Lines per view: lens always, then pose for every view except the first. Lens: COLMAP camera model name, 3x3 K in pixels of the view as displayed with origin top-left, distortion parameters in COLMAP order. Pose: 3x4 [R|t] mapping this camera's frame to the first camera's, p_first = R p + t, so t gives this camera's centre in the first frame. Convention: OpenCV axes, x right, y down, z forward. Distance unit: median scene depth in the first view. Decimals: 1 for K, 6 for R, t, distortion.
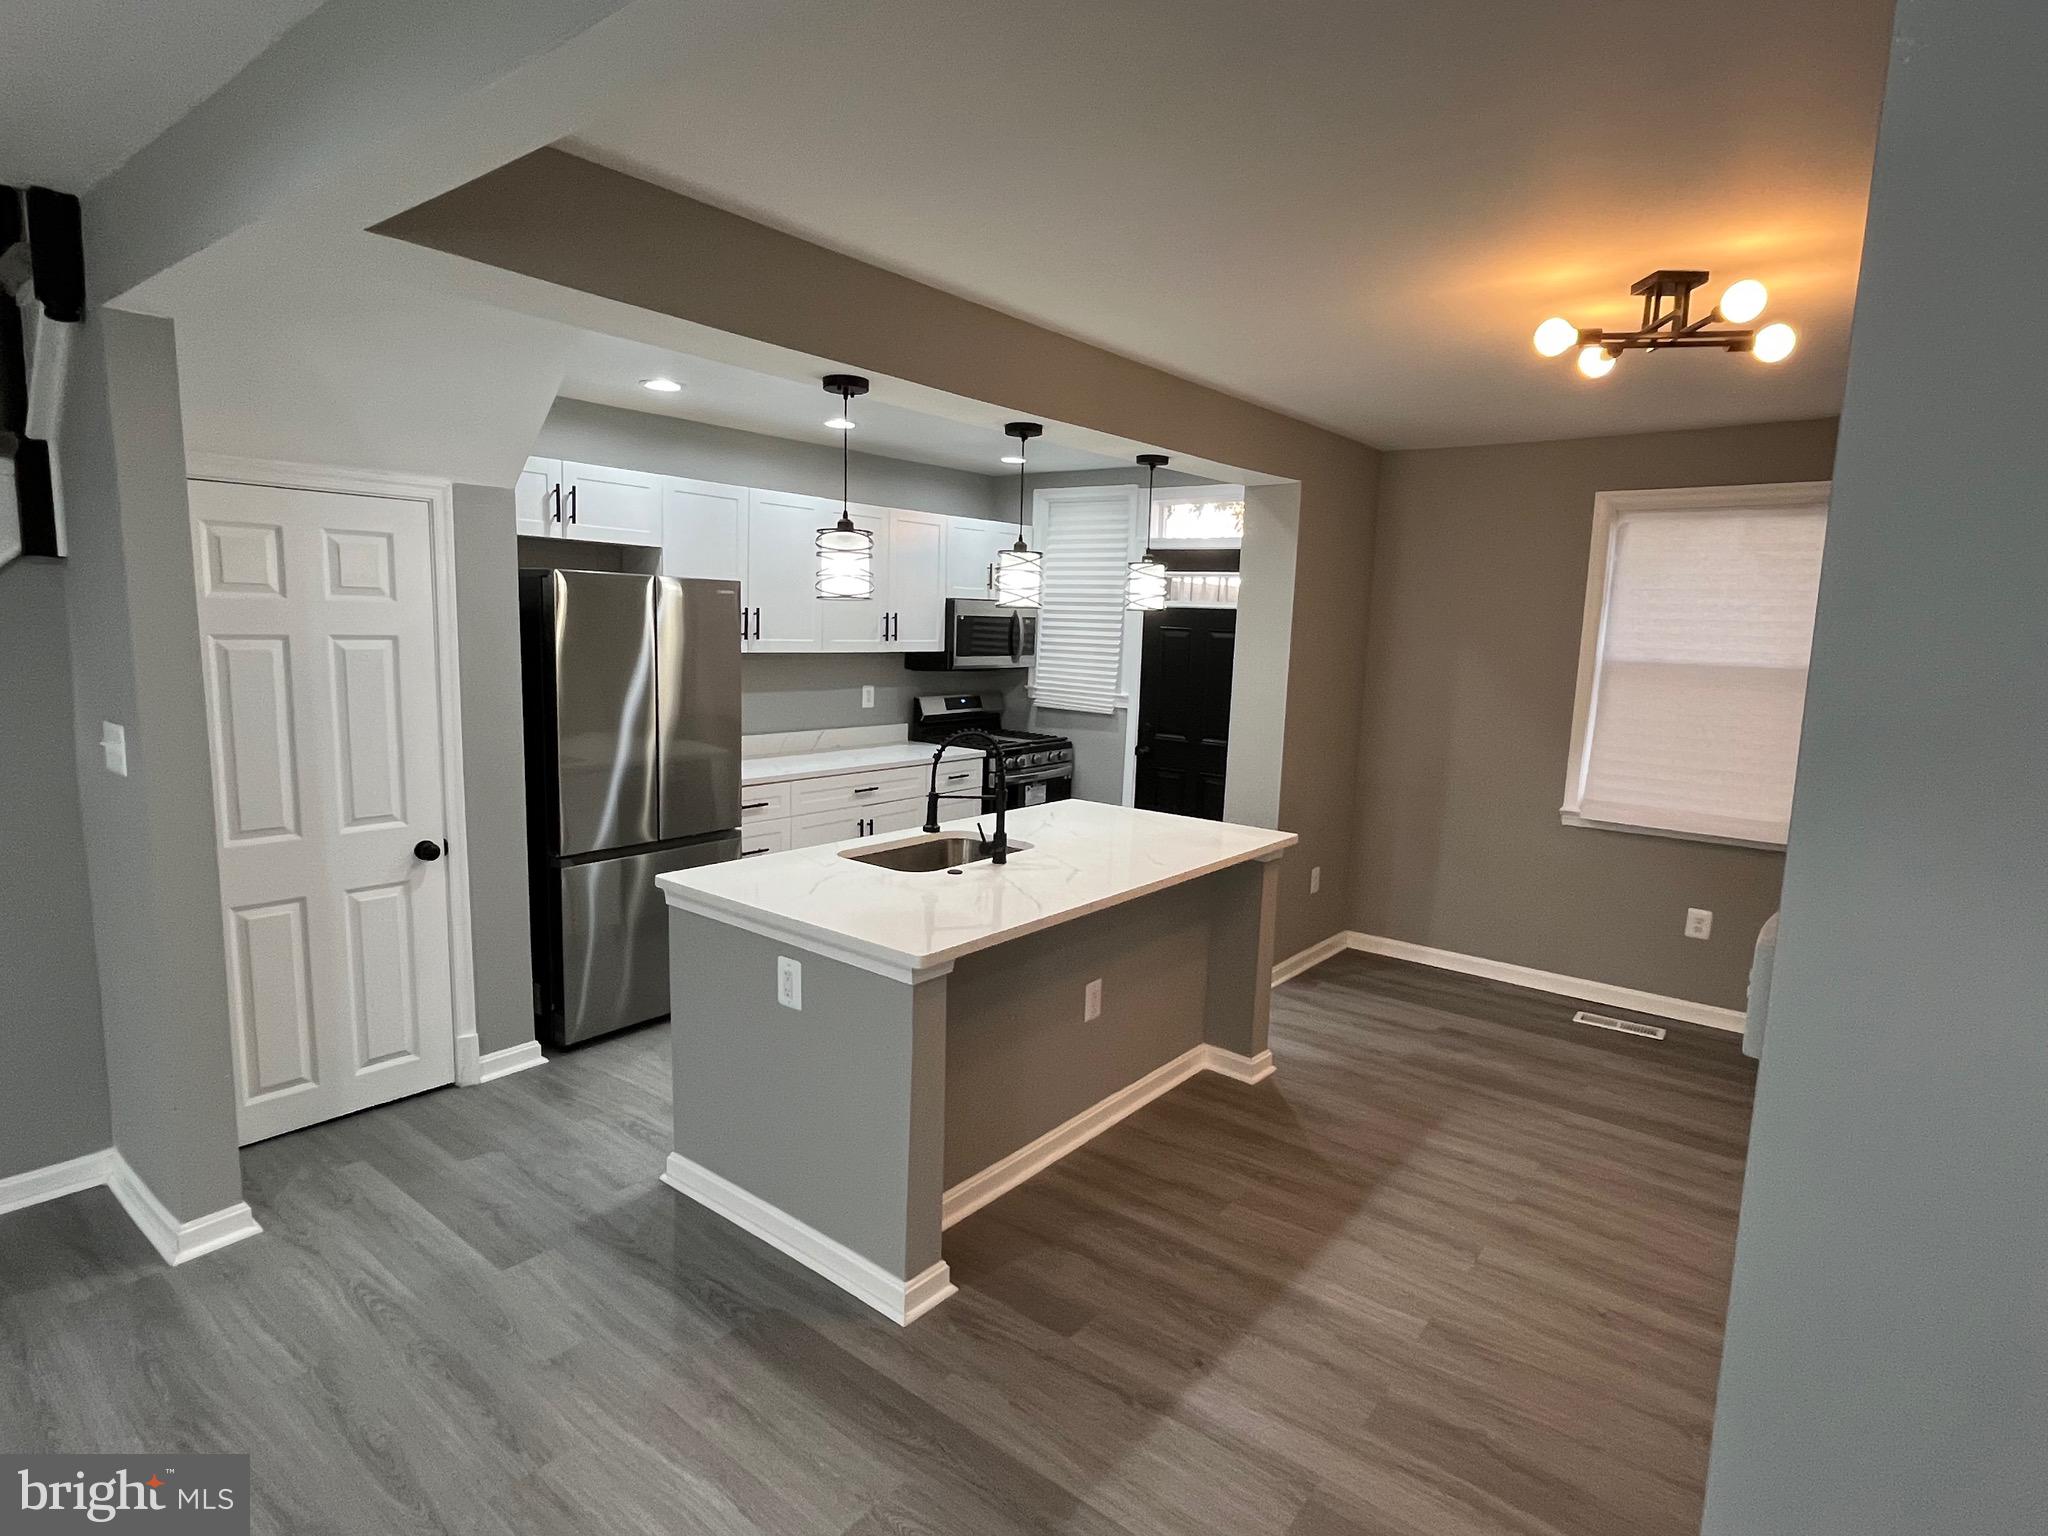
lens RADIAL K [[1078.9, 0, 1017.7], [0, 1078.9, 773.3], [0, 0, 1]] dist [-0.001516, -0.001944]
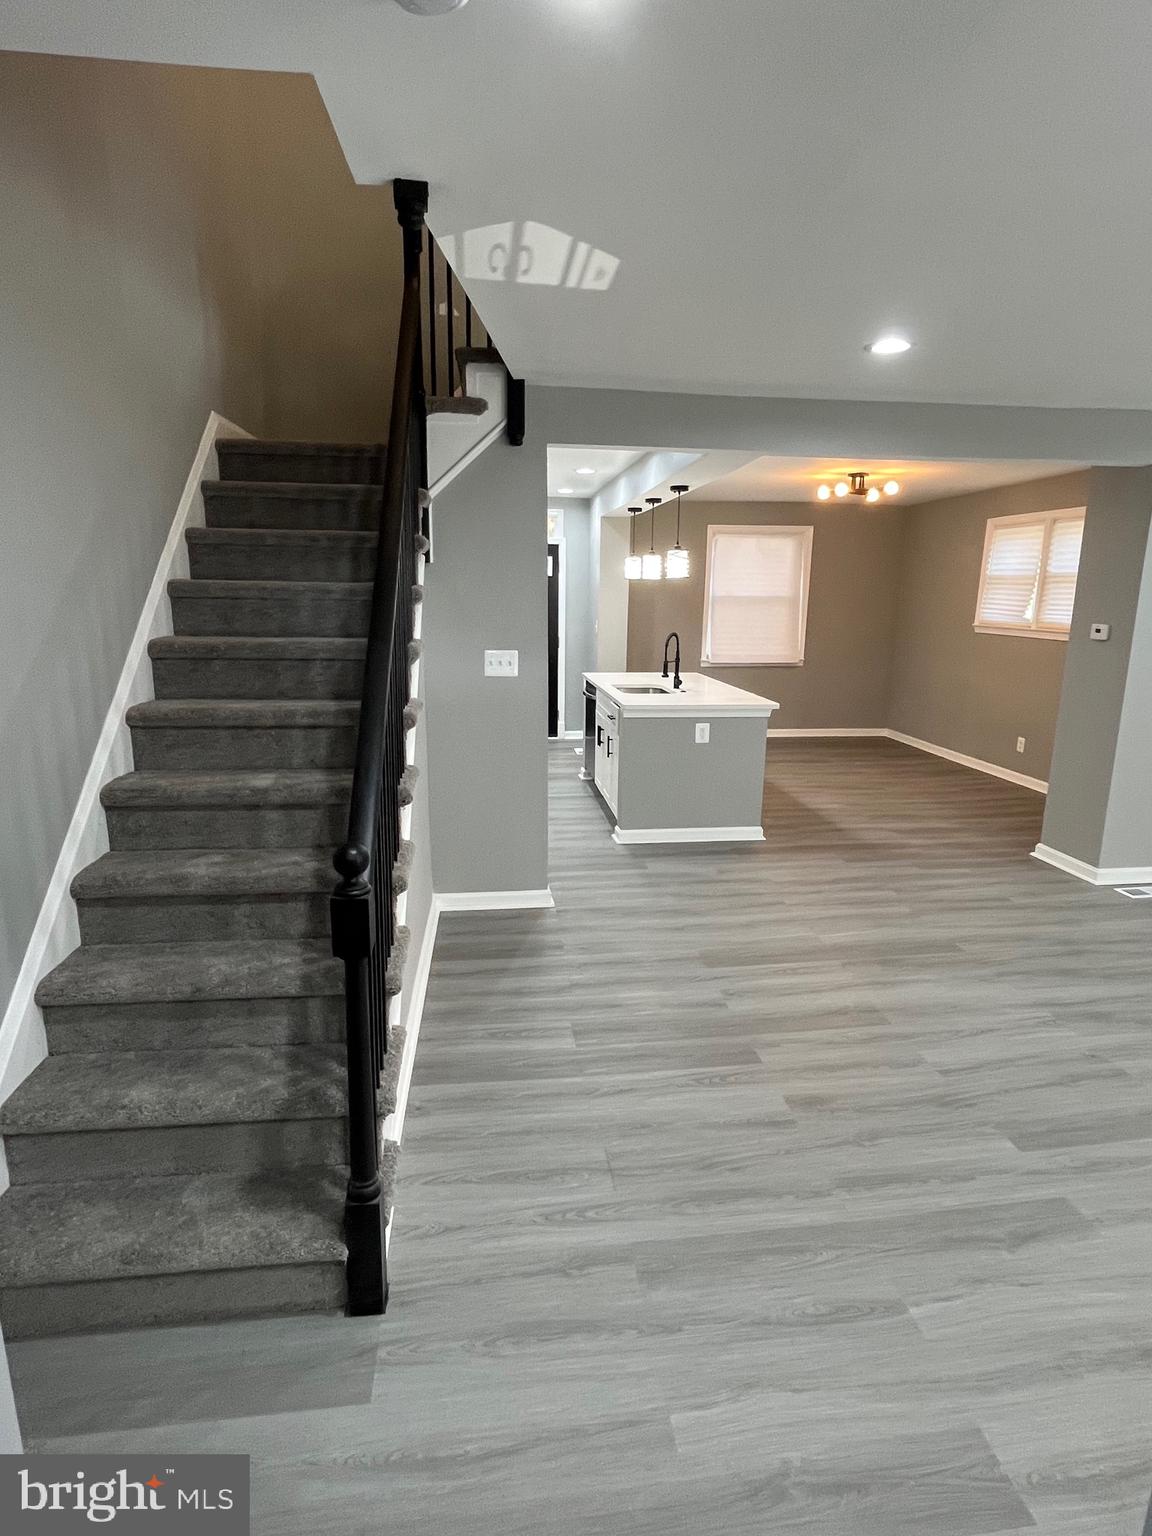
lens RADIAL K [[809.2, 0, 577.2], [0, 809.2, 772.6], [0, 0, 1]] dist [-0.001516, -0.001944]
pose [[0.701643, -0.183763, 0.688425, -1.356413], [0.114171, 0.982682, 0.145947, -0.019971], [-0.703323, -0.023804, 0.710472, -0.114858]]
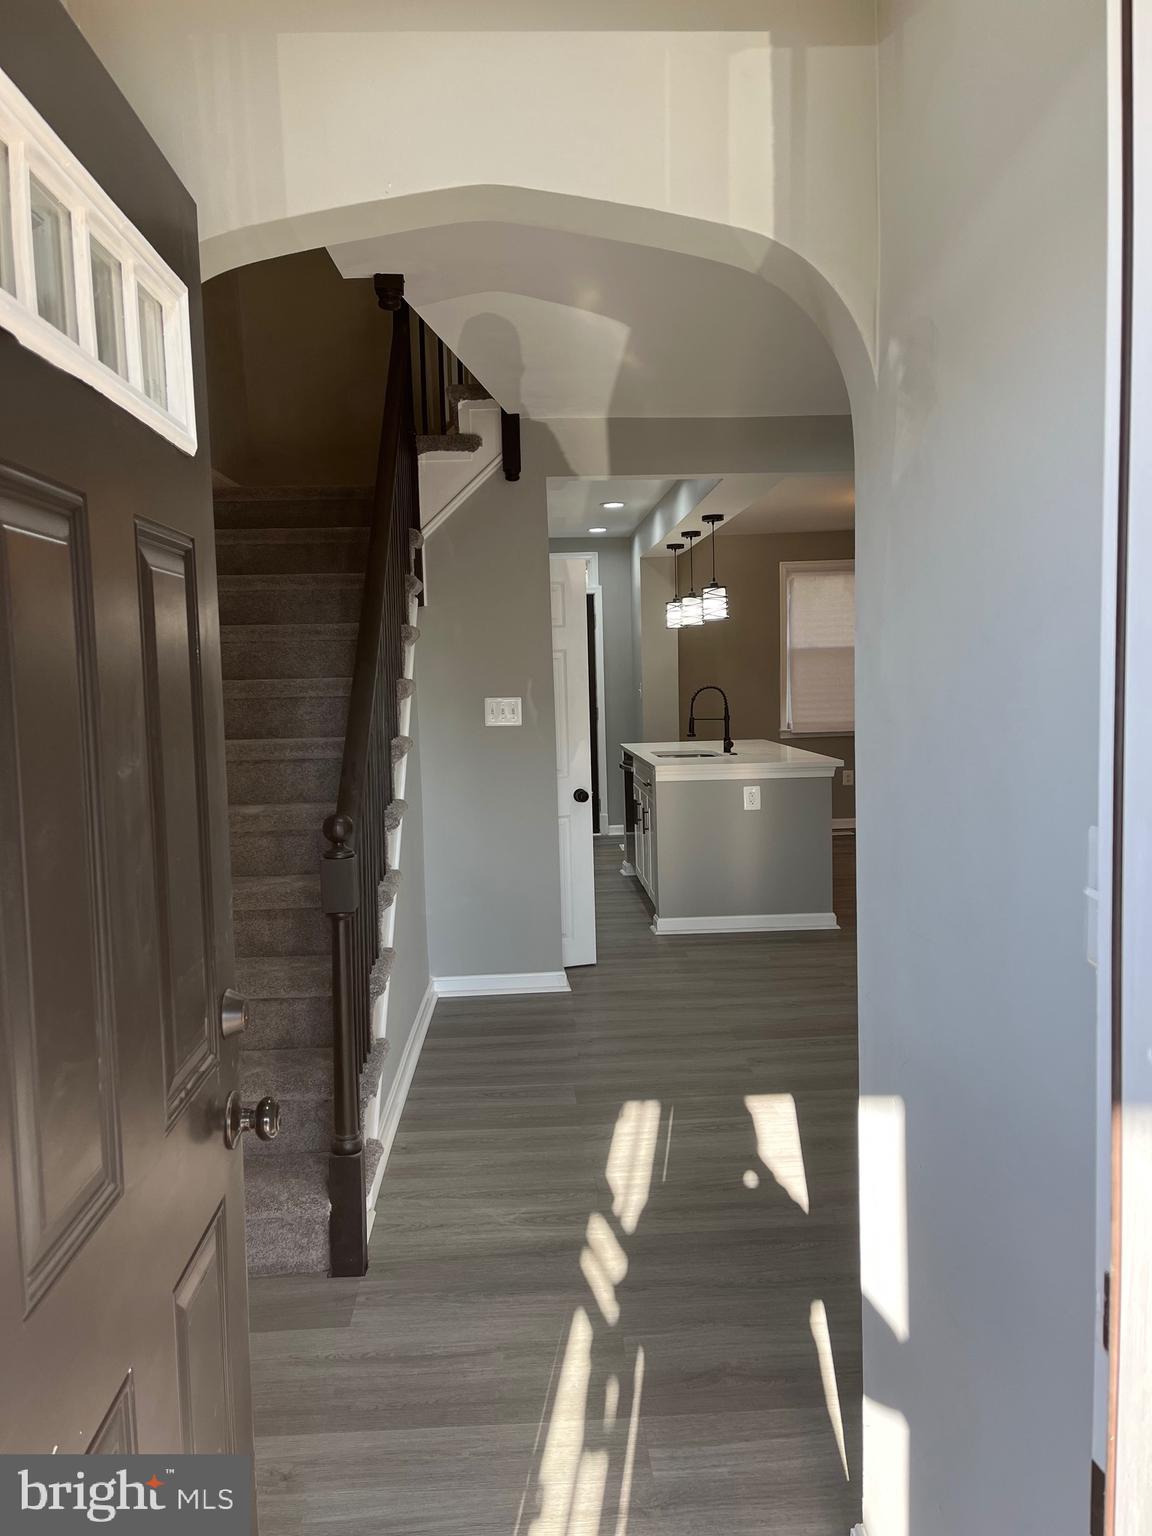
lens RADIAL K [[1160.3, 0, 579.4], [0, 1160.3, 770.5], [0, 0, 1]] dist [0.058490, -0.064774]
pose [[0.744925, -0.111214, 0.657813, -1.527178], [0.145244, 0.989392, 0.002796, 0.065538], [-0.651145, 0.093460, 0.753176, -0.394762]]
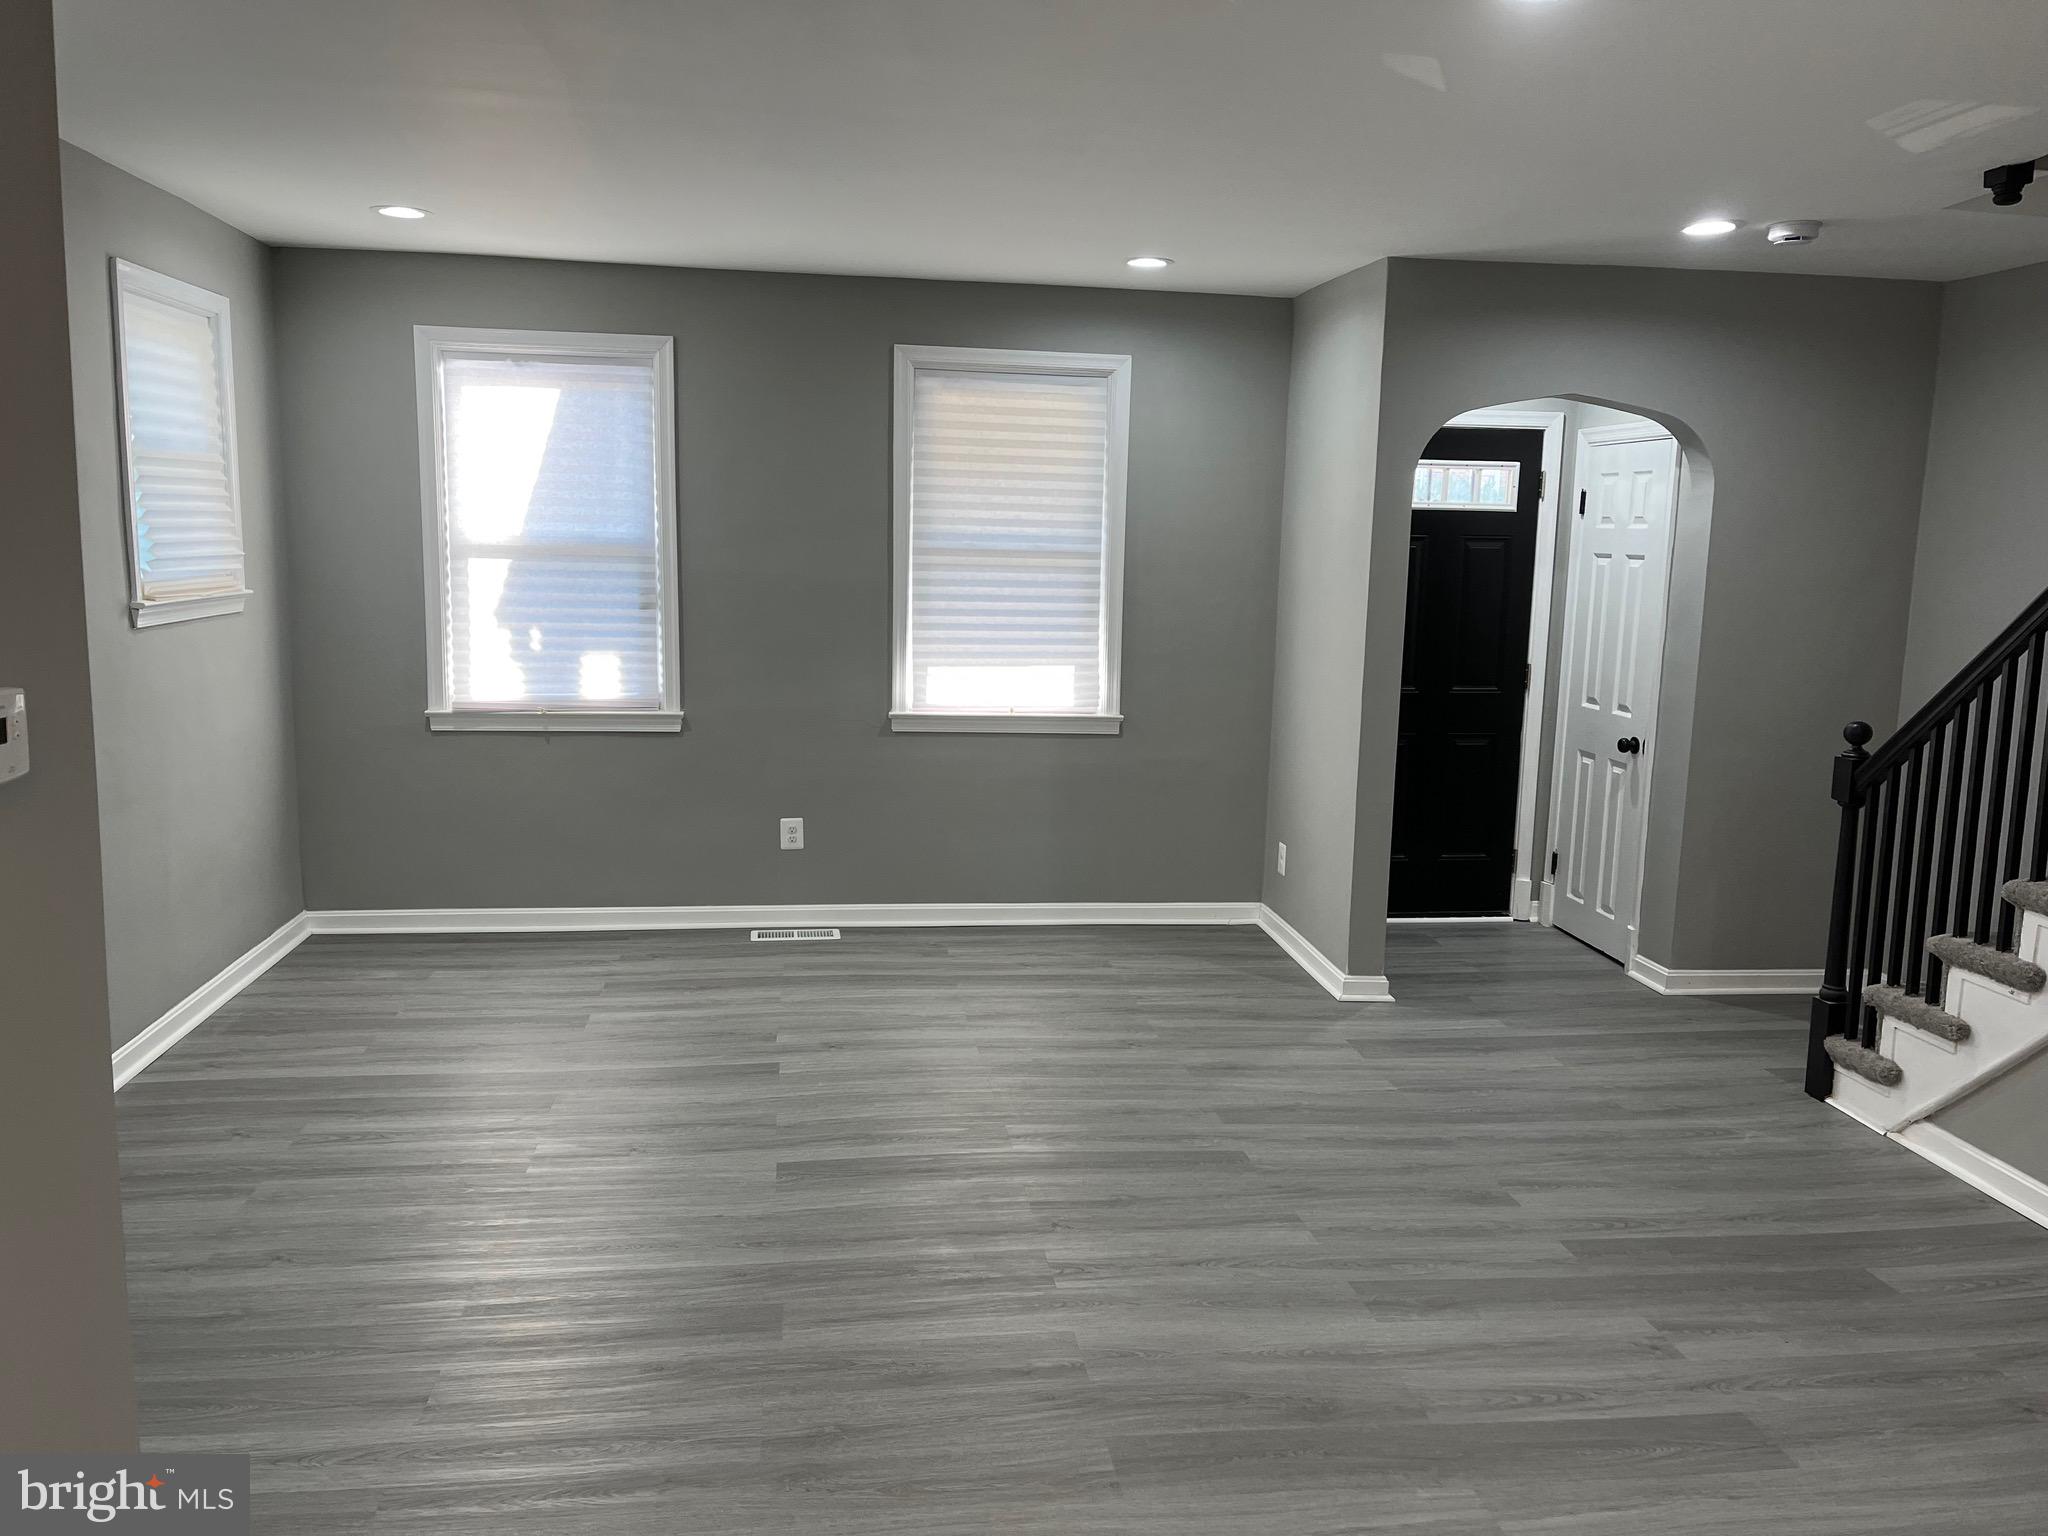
lens RADIAL K [[1547.1, 0, 1009.3], [0, 1547.1, 778.4], [0, 0, 1]] dist [0.058490, -0.064774]
pose [[-0.693382, 0.068197, -0.717336, 0.261869], [-0.148296, 0.960695, 0.234677, -0.079375], [0.705145, 0.269099, -0.656015, 0.667171]]
